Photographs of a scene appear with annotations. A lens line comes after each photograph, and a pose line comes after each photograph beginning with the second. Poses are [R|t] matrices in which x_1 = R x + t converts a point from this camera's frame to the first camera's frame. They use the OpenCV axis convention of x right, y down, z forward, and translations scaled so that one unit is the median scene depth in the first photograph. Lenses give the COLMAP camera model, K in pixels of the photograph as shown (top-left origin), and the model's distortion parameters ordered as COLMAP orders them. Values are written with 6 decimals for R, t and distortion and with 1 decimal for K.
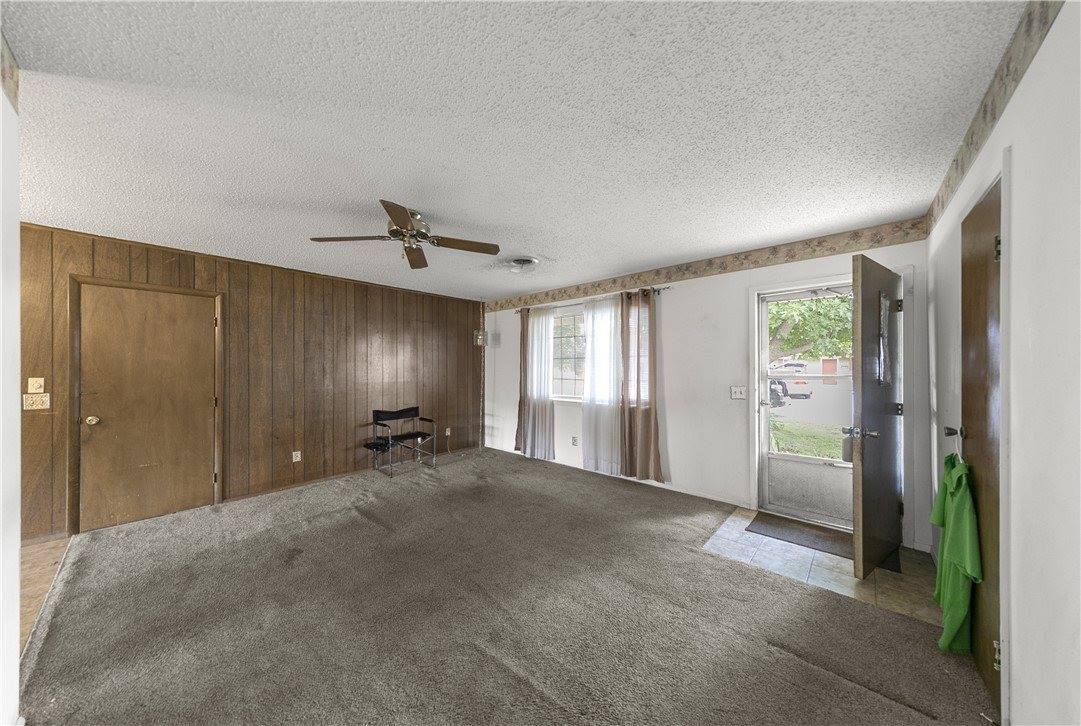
lens RADIAL K [[350.2, 0, 526.8], [0, 350.2, 365.9], [0, 0, 1]] dist [0.007700, 0.000145]
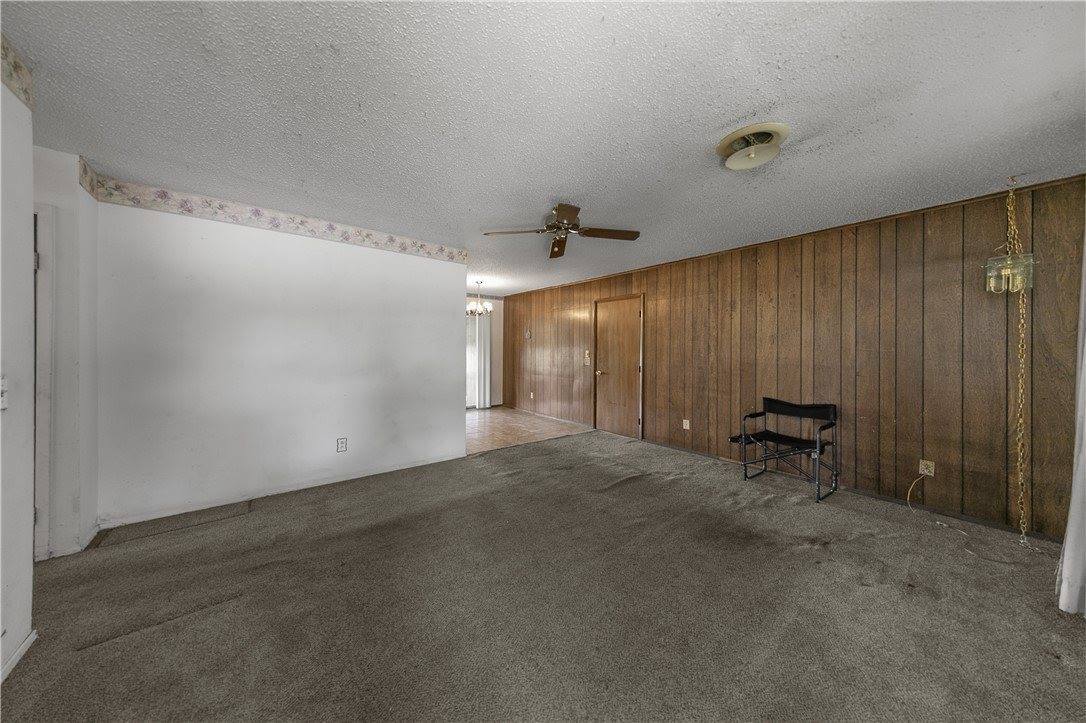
lens RADIAL K [[351.8, 0, 543.1], [0, 351.8, 347.1], [0, 0, 1]] dist [0.007700, 0.000145]
pose [[-0.121786, -0.002826, -0.992552, 0.518205], [-0.008298, 0.999964, -0.001829, 0.016473], [0.992522, 0.008013, -0.121806, 0.678461]]
